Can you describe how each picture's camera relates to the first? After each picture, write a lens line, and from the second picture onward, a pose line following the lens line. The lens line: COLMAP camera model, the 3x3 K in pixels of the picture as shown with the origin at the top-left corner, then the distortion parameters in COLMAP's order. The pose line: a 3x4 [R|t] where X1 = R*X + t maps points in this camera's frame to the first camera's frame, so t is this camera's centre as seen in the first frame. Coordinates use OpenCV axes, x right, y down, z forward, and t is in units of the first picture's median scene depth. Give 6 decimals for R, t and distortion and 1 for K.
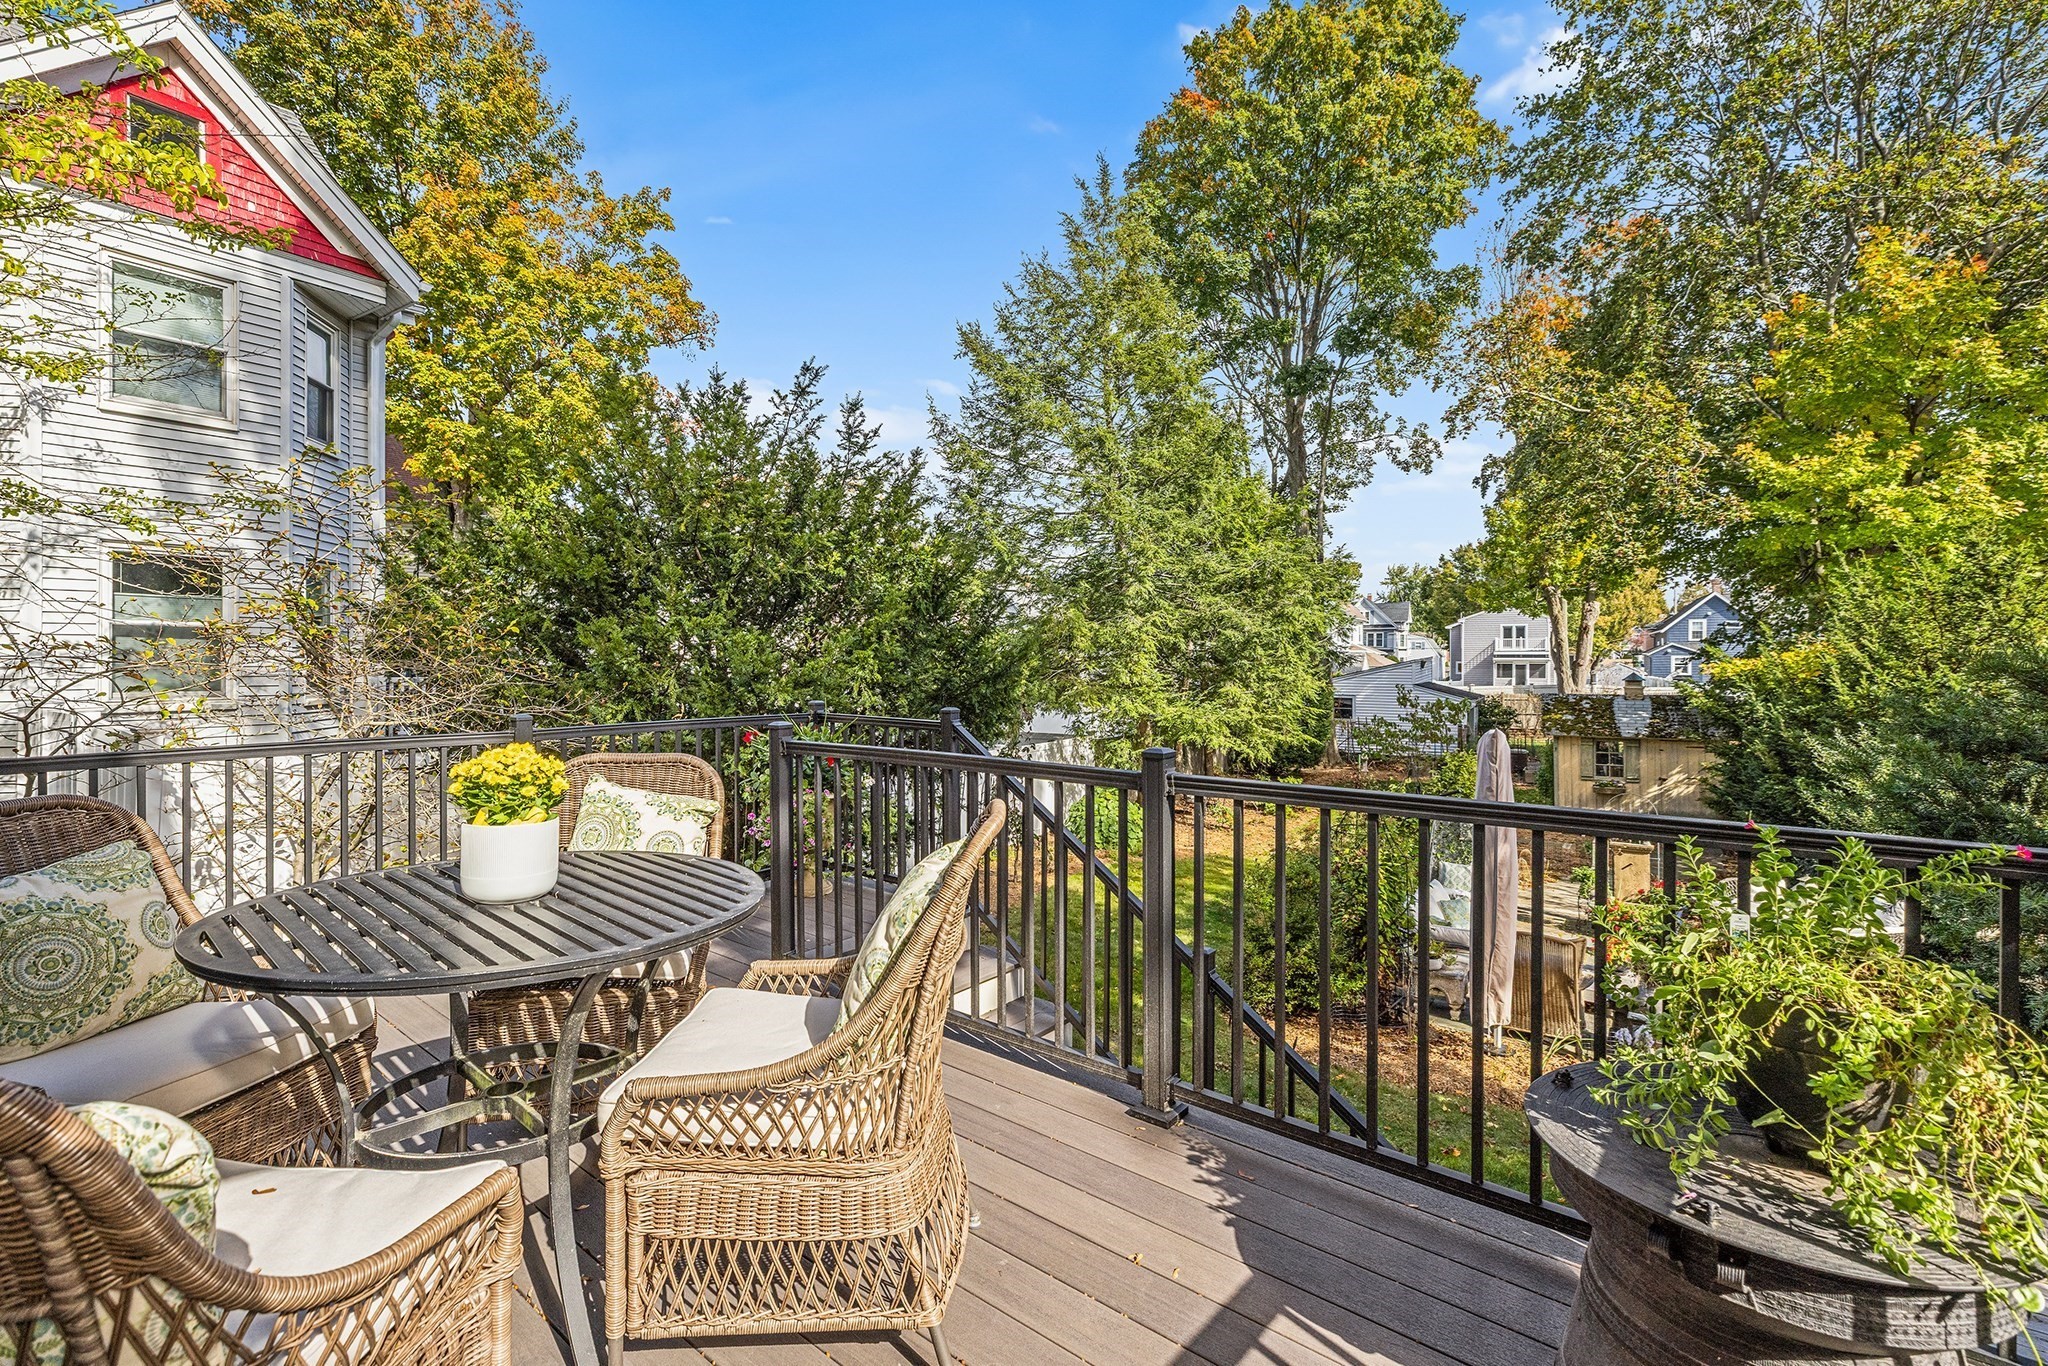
lens RADIAL K [[903.1, 0, 1018.5], [0, 903.1, 654.3], [0, 0, 1]] dist [-0.002615, 0.000590]
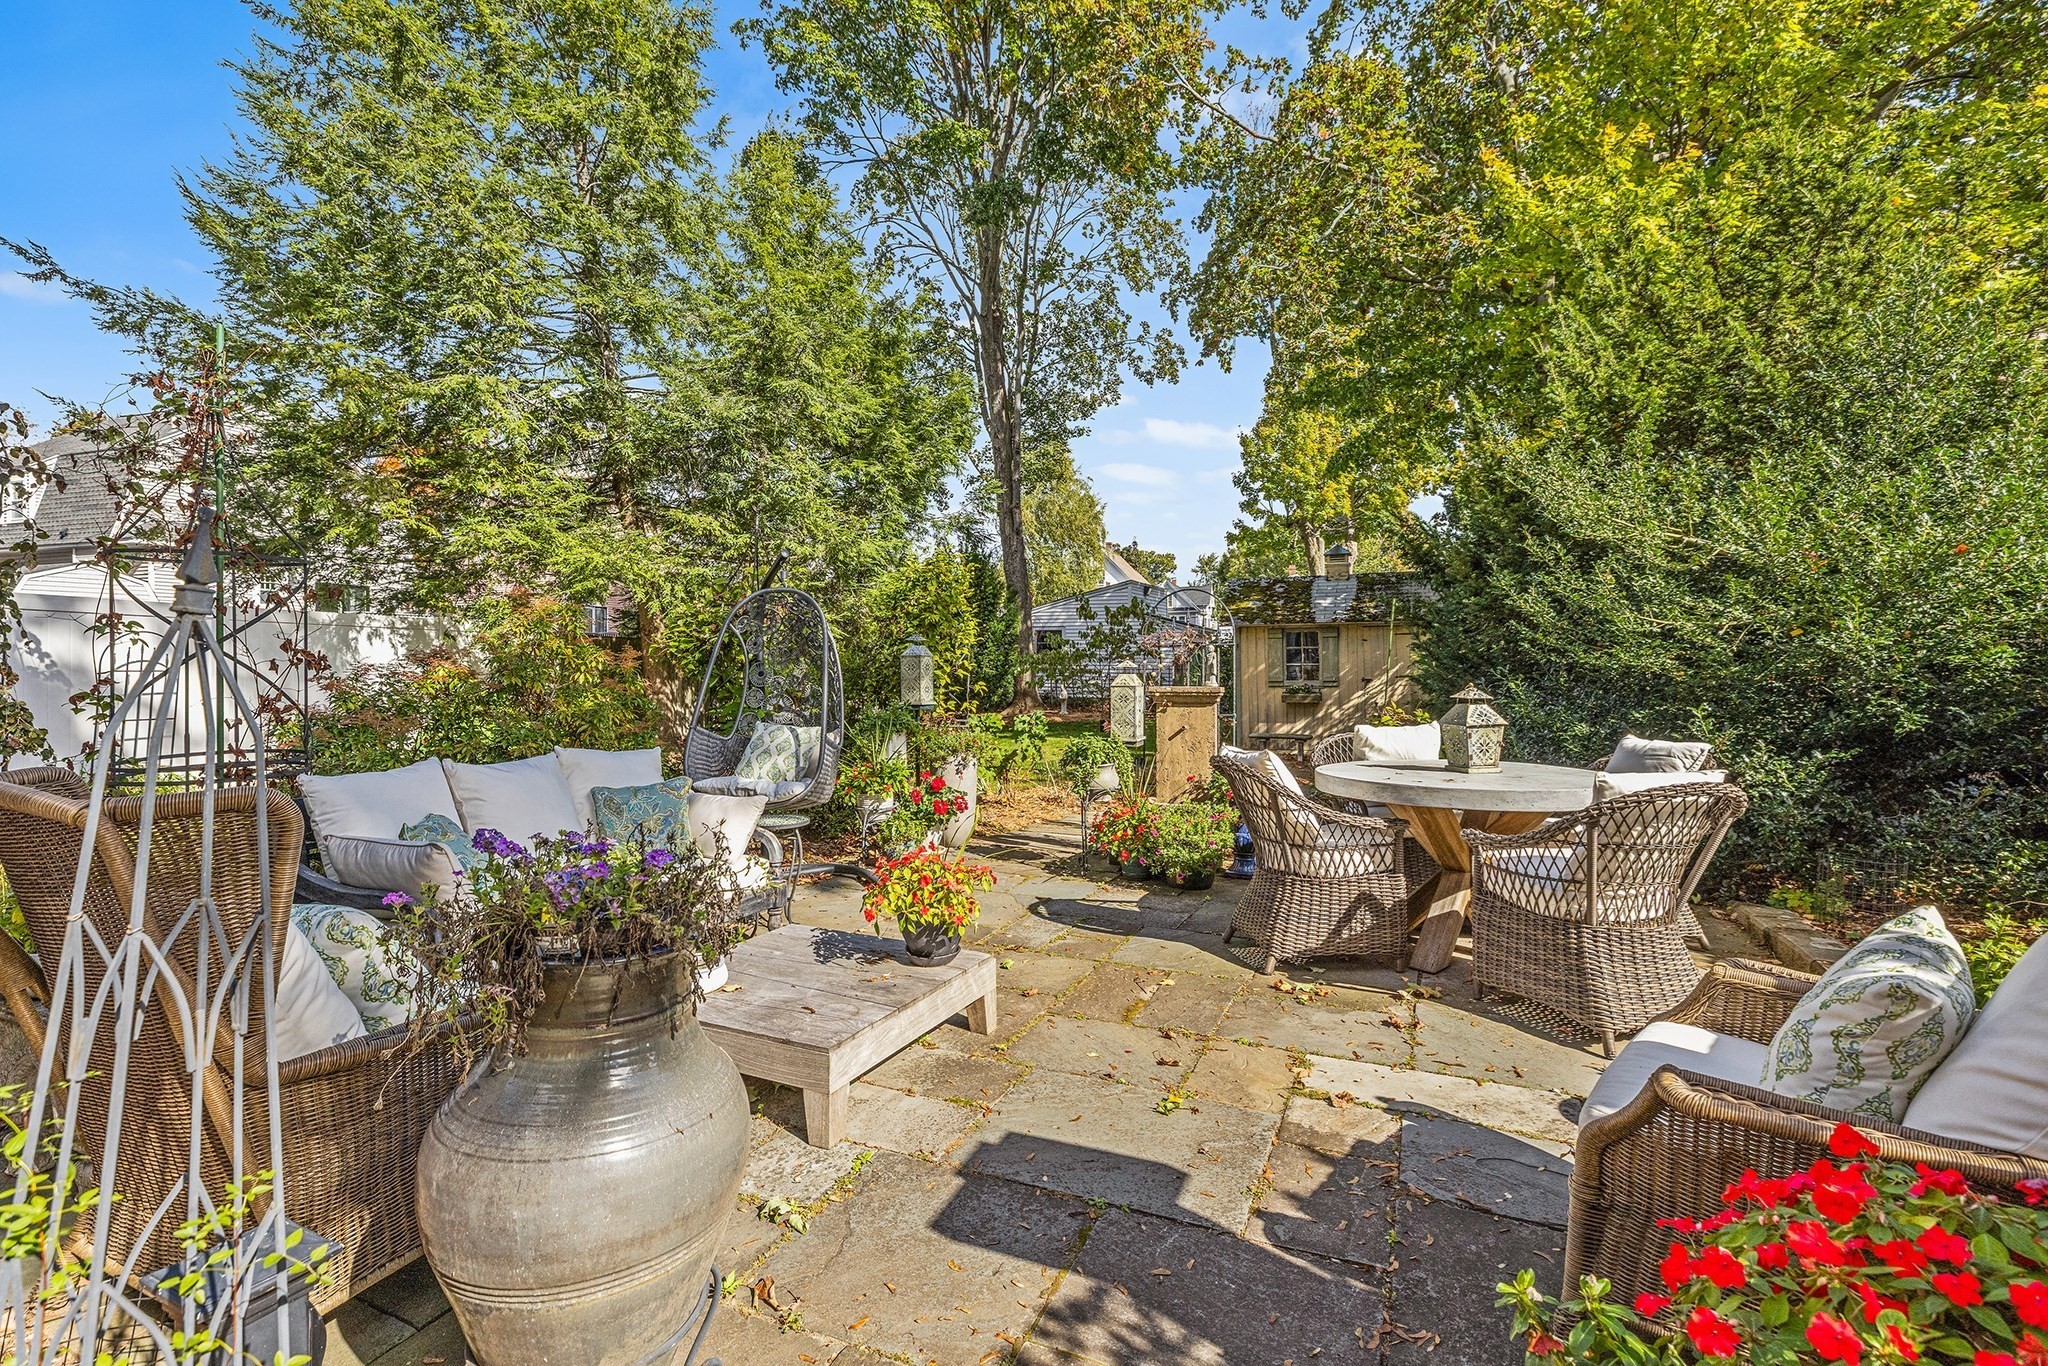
lens RADIAL K [[903.1, 0, 1024.7], [0, 903.1, 661.0], [0, 0, 1]] dist [-0.002615, 0.000590]
pose [[0.984155, -0.000058, 0.177312, 0.301924], [-0.000704, 0.999991, 0.004236, 0.115944], [-0.177311, -0.004294, 0.984146, 0.318595]]
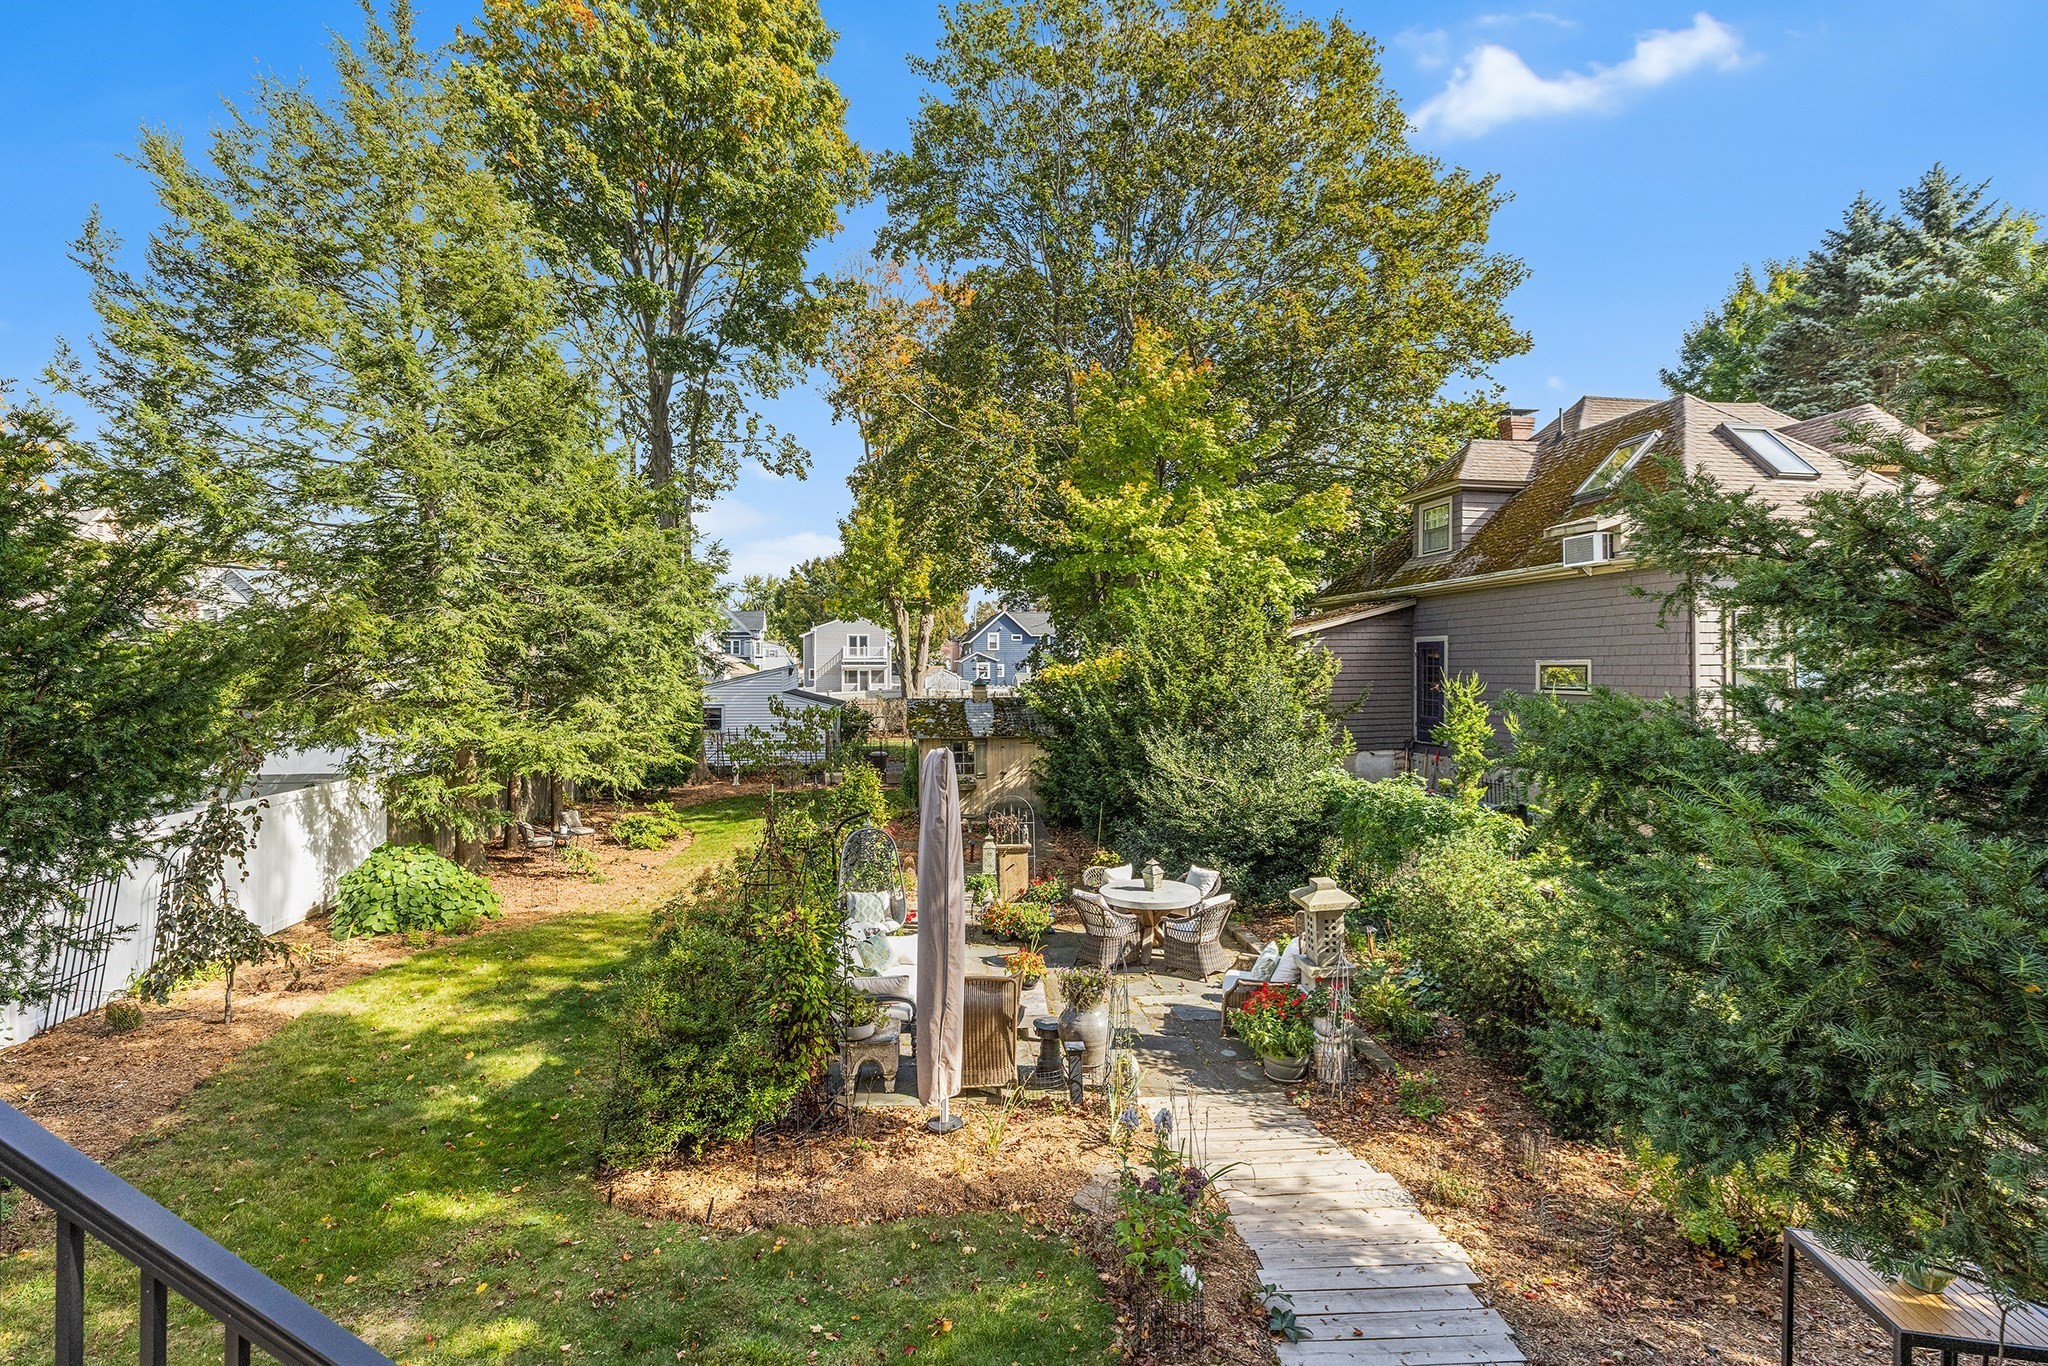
lens RADIAL K [[903.1, 0, 1016.1], [0, 903.1, 652.8], [0, 0, 1]] dist [-0.002615, 0.000590]
pose [[0.773961, 0.005821, 0.633206, 0.017040], [0.000726, 0.999949, -0.010080, 0.001225], [-0.633233, 0.008261, 0.773917, 0.119382]]
